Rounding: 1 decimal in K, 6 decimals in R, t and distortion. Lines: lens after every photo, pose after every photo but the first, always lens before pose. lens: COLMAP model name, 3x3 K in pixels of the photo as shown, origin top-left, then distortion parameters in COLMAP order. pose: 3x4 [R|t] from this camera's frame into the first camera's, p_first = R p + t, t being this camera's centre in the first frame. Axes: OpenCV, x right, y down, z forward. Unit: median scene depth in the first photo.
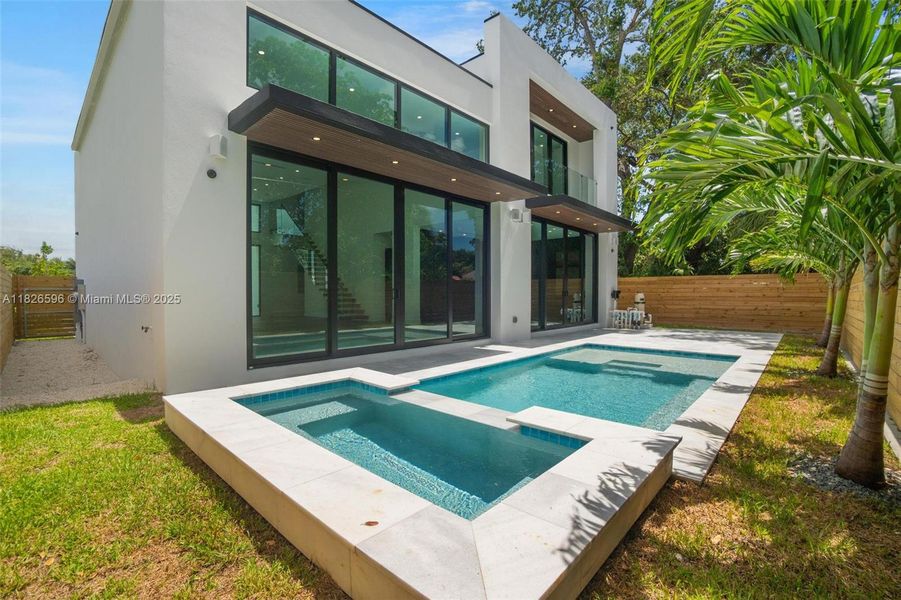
lens RADIAL K [[398.8, 0, 446.4], [0, 398.8, 300.8], [0, 0, 1]] dist [-0.064908, 0.022280]
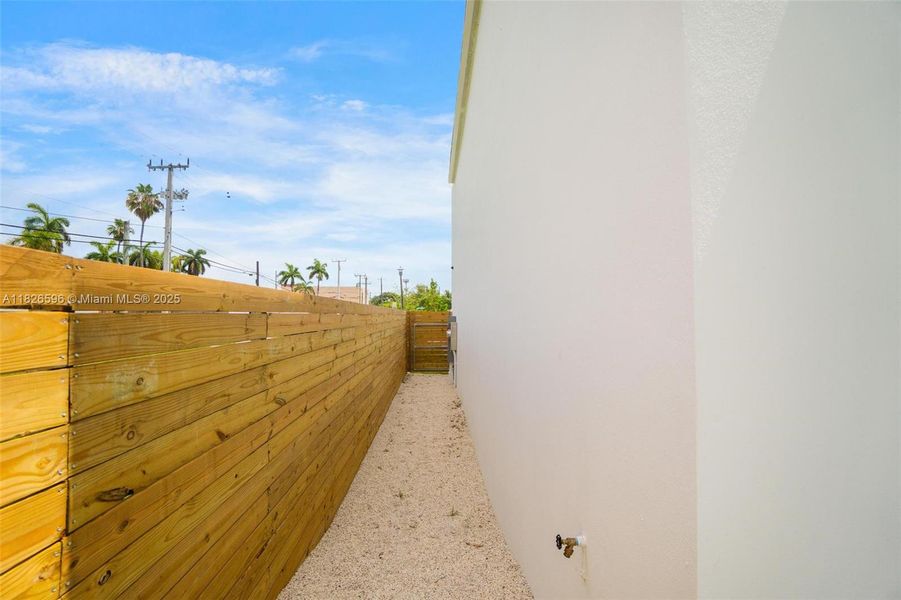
lens RADIAL K [[398.8, 0, 446.4], [0, 398.8, 300.8], [0, 0, 1]] dist [-0.064908, 0.022280]
pose [[0.696072, -0.022872, -0.717608, -0.292327], [-0.019201, 0.998542, -0.050451, -0.046766], [0.717715, 0.048896, 0.694618, 0.334785]]
